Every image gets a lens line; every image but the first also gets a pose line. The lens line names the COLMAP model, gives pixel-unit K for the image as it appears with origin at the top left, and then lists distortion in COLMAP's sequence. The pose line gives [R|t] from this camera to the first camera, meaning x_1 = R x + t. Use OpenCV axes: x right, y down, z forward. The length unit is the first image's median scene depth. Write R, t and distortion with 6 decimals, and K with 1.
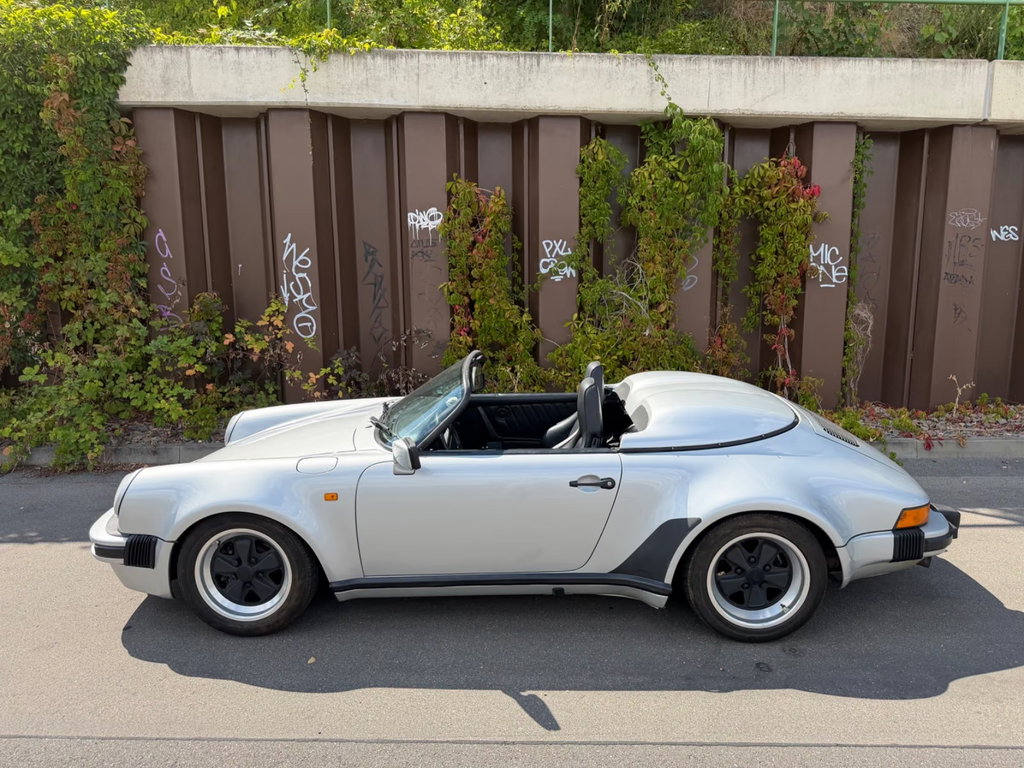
lens RADIAL K [[727.6, 0, 504.4], [0, 727.6, 389.2], [0, 0, 1]] dist [0.030894, -0.044846]
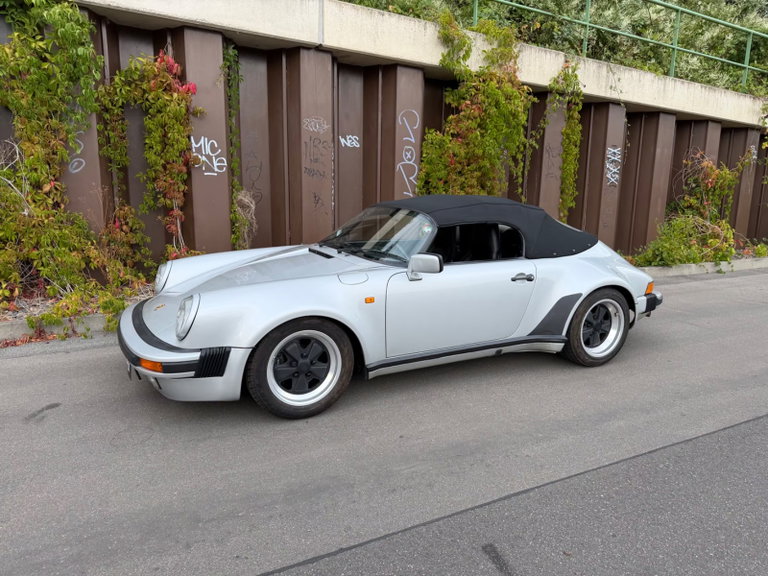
lens RADIAL K [[545.7, 0, 387.9], [0, 545.7, 300.0], [0, 0, 1]] dist [0.030894, -0.044846]
pose [[0.867360, -0.072357, 0.492393, 0.249568], [0.048253, 0.996940, 0.061502, 0.019583], [-0.495336, -0.029585, 0.868198, 0.097004]]
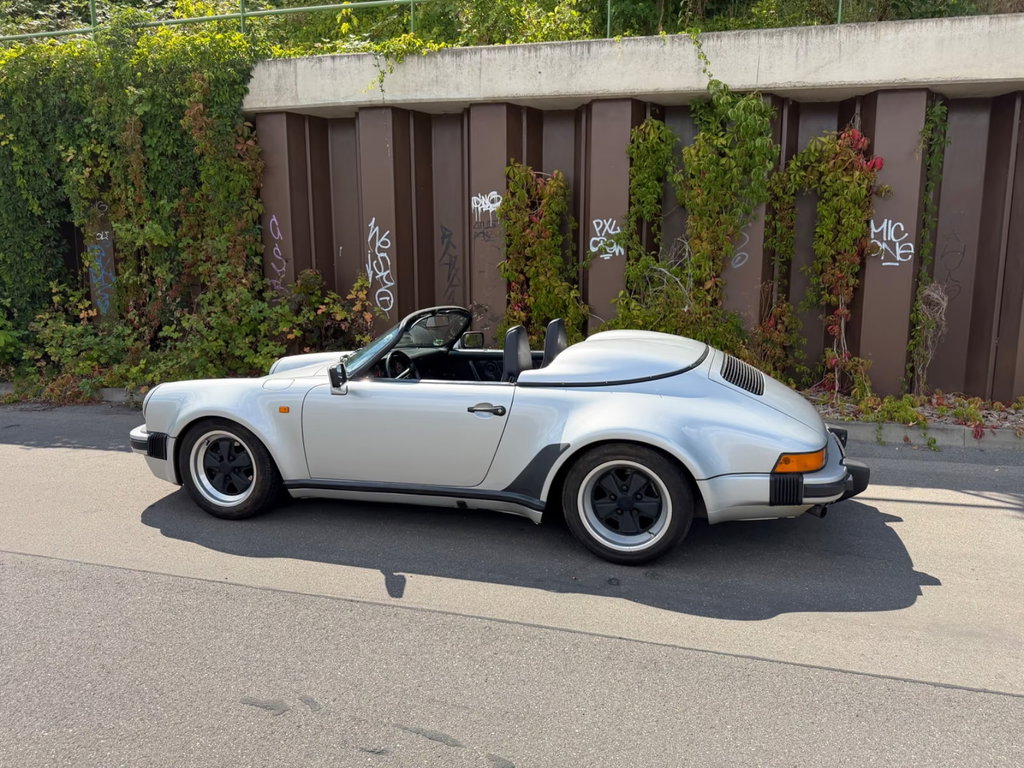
lens RADIAL K [[727.6, 0, 504.5], [0, 727.6, 399.8], [0, 0, 1]] dist [0.030894, -0.044846]
pose [[0.962591, 0.051336, -0.266052, 0.229422], [-0.050836, 0.998669, 0.008771, 0.052555], [0.266148, 0.005082, 0.963919, -0.043934]]
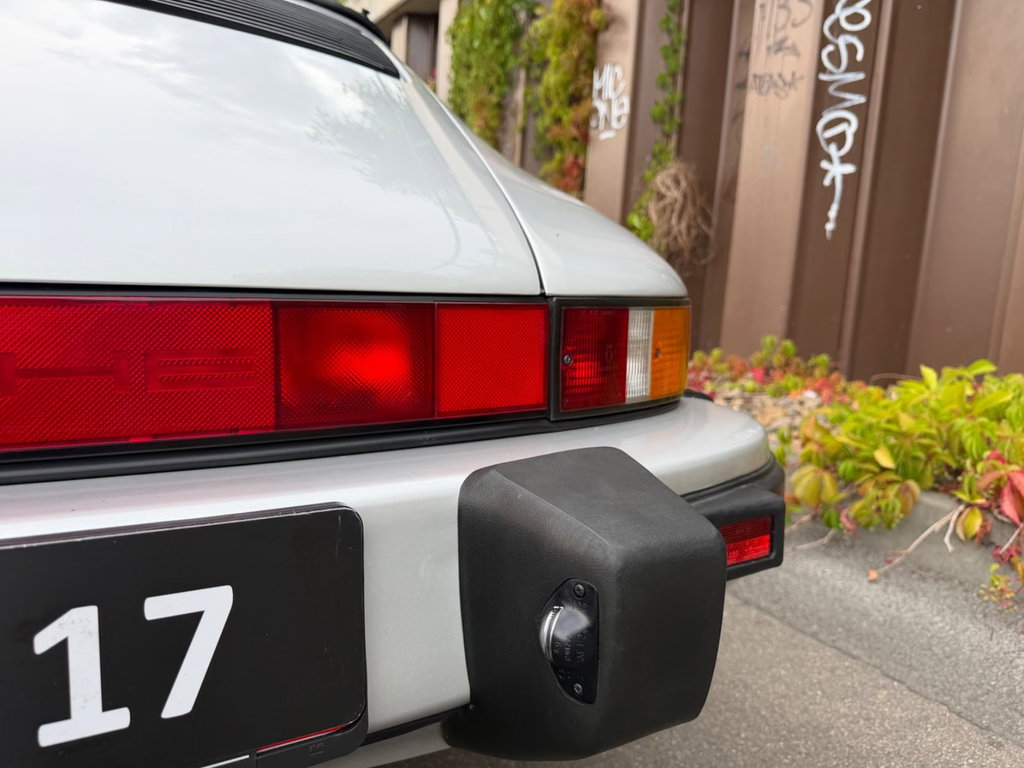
lens RADIAL K [[727.6, 0, 504.9], [0, 727.6, 393.0], [0, 0, 1]] dist [0.030894, -0.044846]
pose [[0.488732, 0.179560, -0.853756, 0.992742], [-0.191668, 0.976782, 0.095714, 0.029473], [0.851119, 0.116859, 0.511800, 0.658038]]
